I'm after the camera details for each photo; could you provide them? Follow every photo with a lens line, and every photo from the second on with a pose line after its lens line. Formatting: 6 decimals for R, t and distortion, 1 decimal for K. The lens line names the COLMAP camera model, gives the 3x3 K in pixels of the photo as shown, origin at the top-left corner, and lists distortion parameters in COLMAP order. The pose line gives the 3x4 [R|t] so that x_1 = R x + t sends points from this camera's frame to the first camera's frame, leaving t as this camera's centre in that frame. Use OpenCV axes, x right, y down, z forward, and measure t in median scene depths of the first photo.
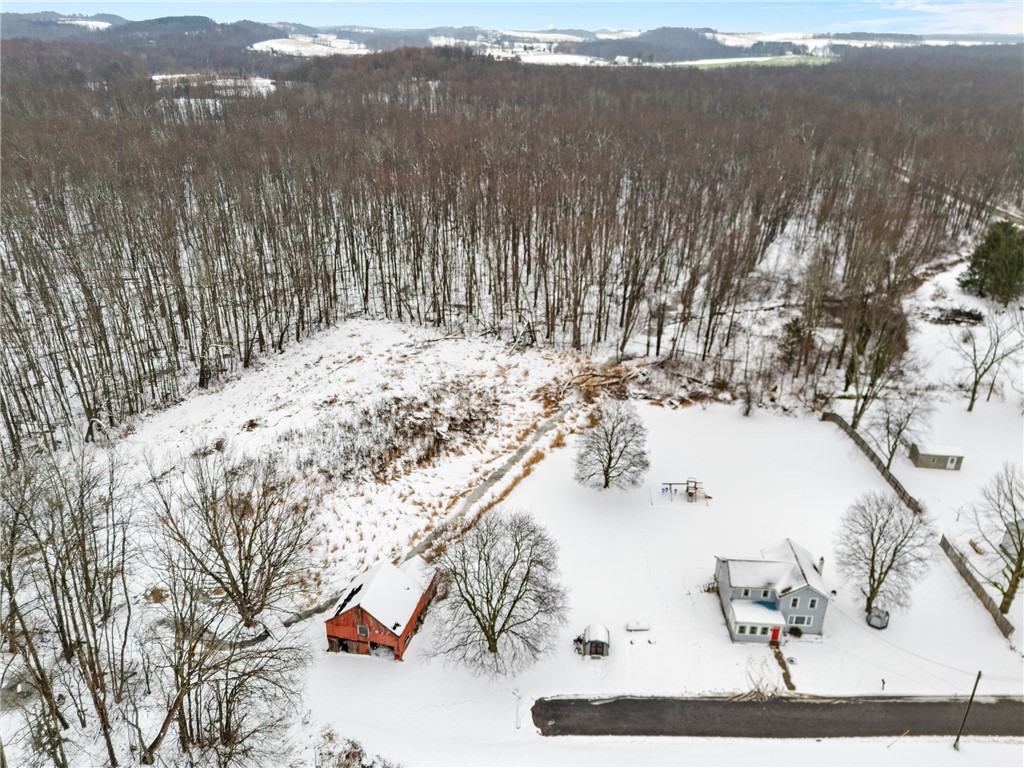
lens RADIAL K [[753.3, 0, 514.4], [0, 753.3, 381.0], [0, 0, 1]] dist [0.081216, -0.067022]
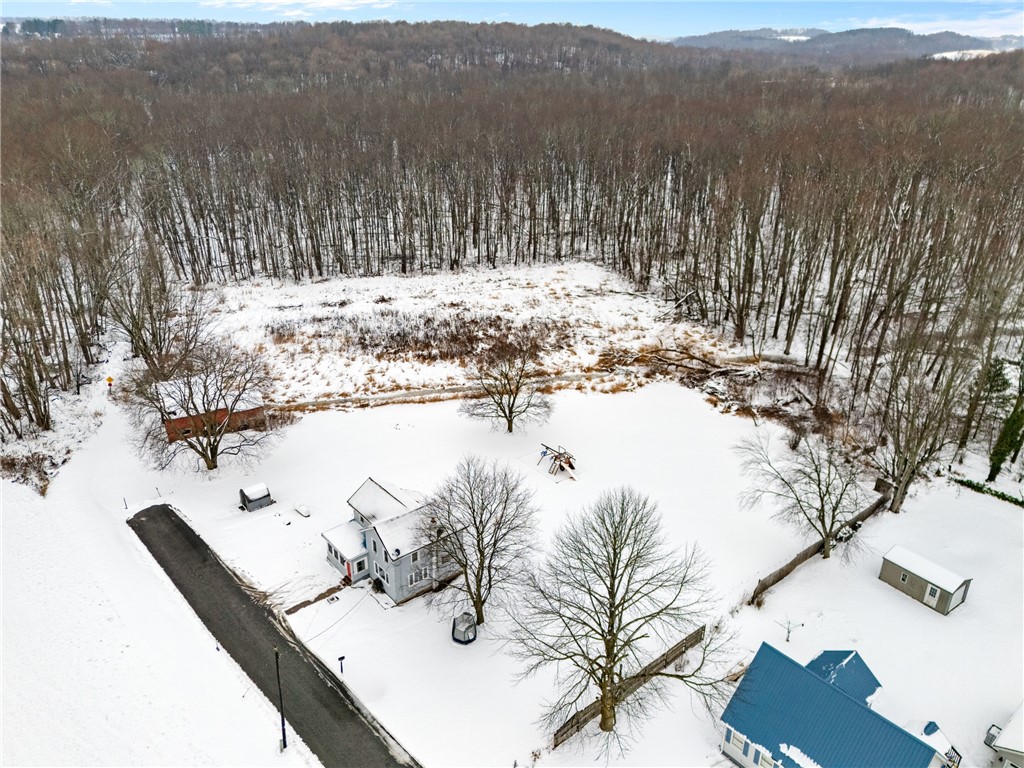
lens RADIAL K [[736.5, 0, 511.6], [0, 736.5, 409.4], [0, 0, 1]] dist [0.074695, -0.067597]
pose [[0.681643, 0.324648, -0.655718, 0.613395], [-0.312177, 0.939554, 0.140656, -0.006295], [0.661746, 0.108823, 0.741788, 0.315477]]
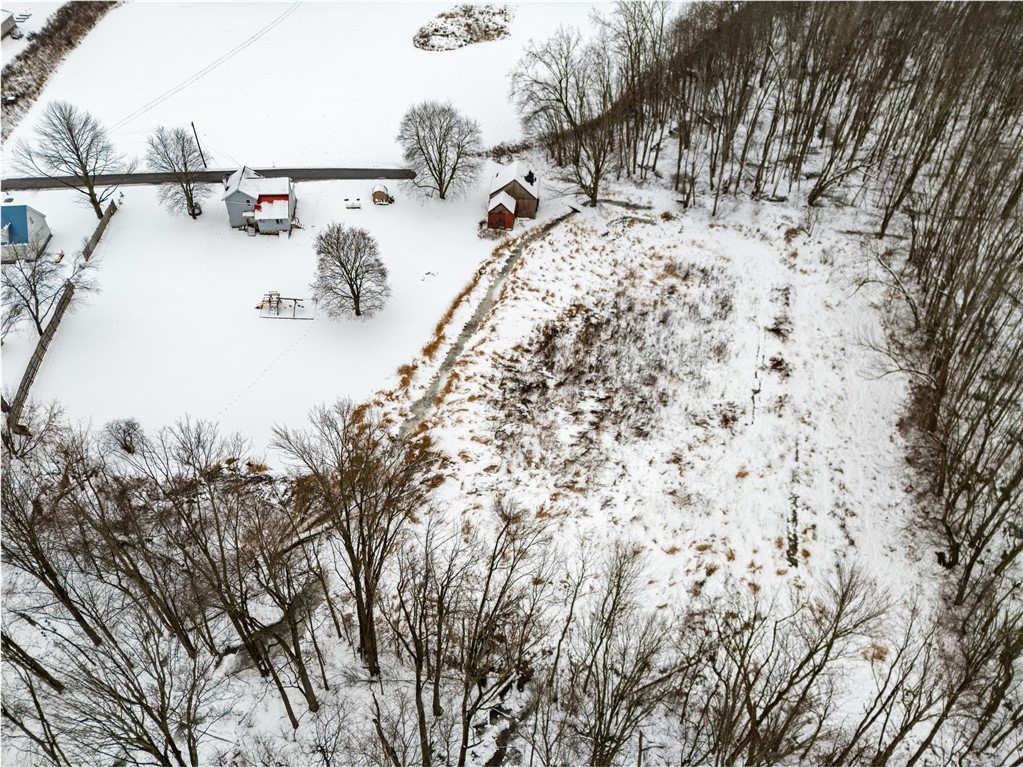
lens RADIAL K [[752.6, 0, 513.9], [0, 752.6, 380.5], [0, 0, 1]] dist [0.081216, -0.067022]
pose [[-0.985068, 0.089442, -0.147110, 0.065357], [-0.100361, 0.395954, 0.912770, -0.687312], [0.139889, 0.913904, -0.381065, 1.337538]]
